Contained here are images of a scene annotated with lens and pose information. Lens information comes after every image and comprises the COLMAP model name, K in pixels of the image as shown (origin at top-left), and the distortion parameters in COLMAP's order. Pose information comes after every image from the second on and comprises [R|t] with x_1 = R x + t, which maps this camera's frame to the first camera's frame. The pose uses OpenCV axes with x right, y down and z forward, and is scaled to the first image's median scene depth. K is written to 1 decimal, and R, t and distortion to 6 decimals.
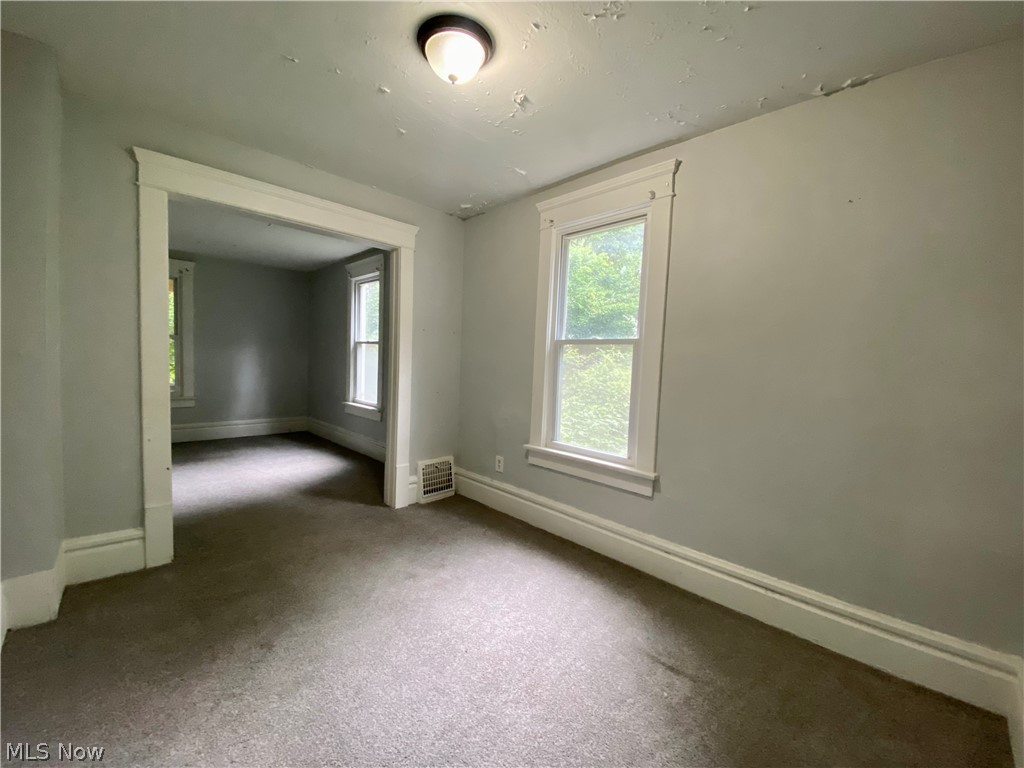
lens RADIAL K [[414.7, 0, 508.3], [0, 414.7, 383.5], [0, 0, 1]] dist [0.031309, -0.022719]
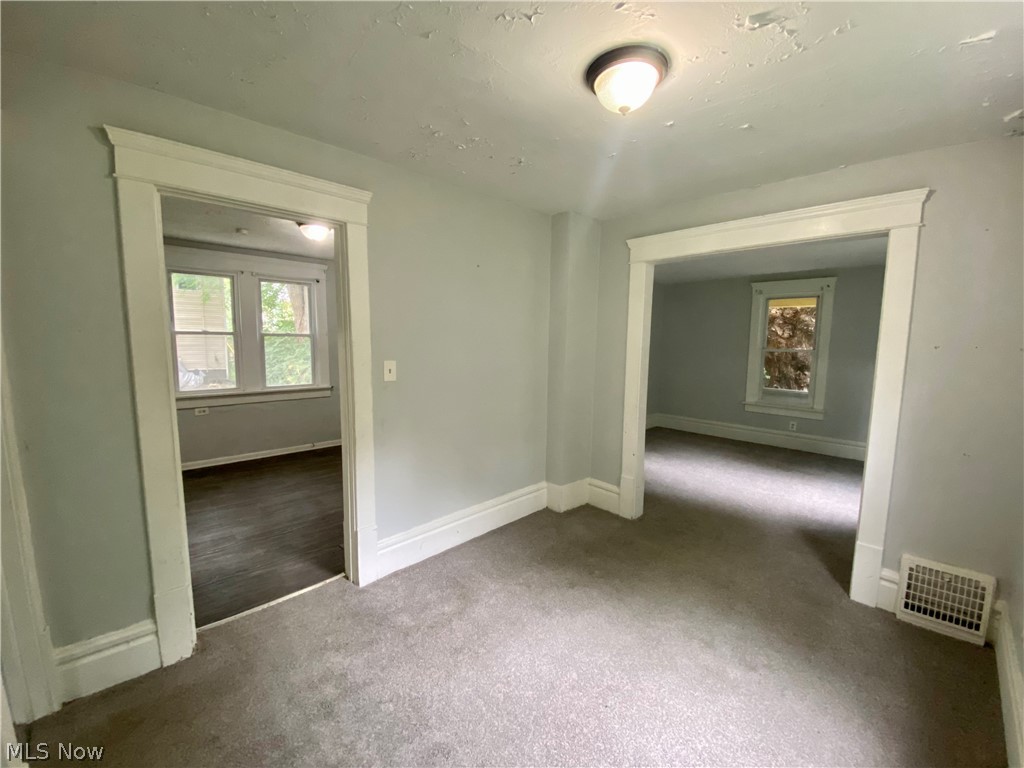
lens RADIAL K [[414.7, 0, 508.3], [0, 414.7, 383.5], [0, 0, 1]] dist [0.031309, -0.022719]
pose [[0.001165, 0.067102, -0.997745, 0.386471], [-0.073775, 0.995033, 0.066834, -0.067236], [0.997274, 0.073531, 0.006109, 0.346015]]
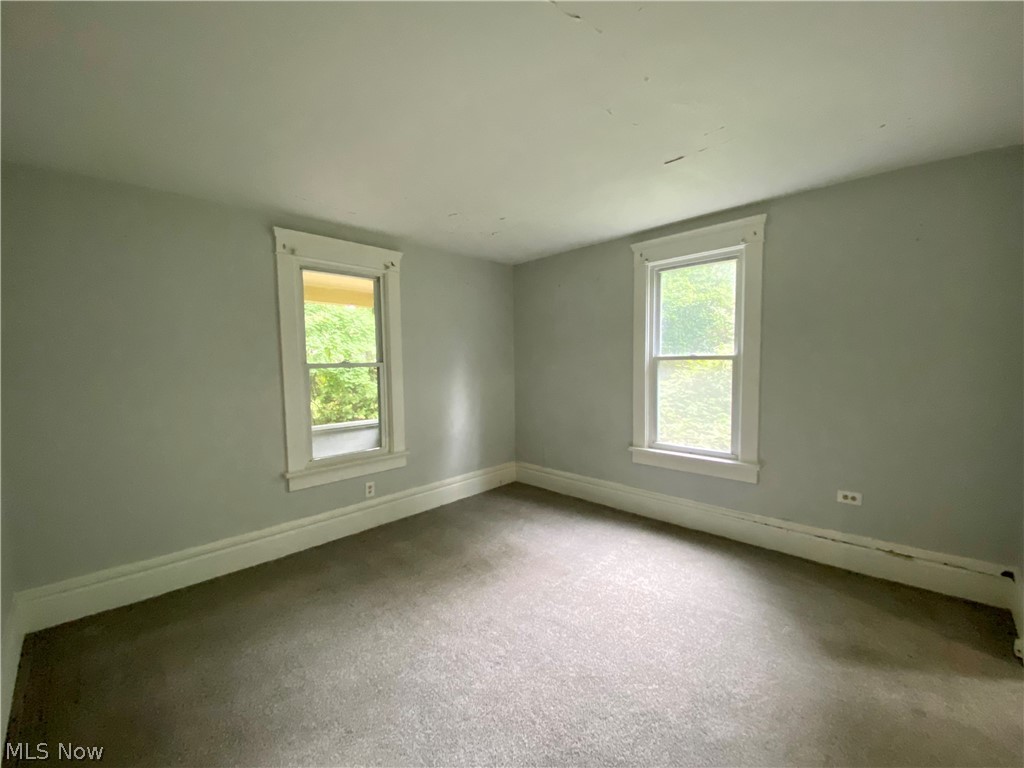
lens RADIAL K [[414.7, 0, 508.3], [0, 414.7, 383.5], [0, 0, 1]] dist [0.031309, -0.022719]
pose [[0.997985, -0.057000, 0.027887, -0.897713], [0.056866, 0.998366, 0.005593, -0.109277], [-0.028161, -0.003996, 0.999595, 0.487927]]
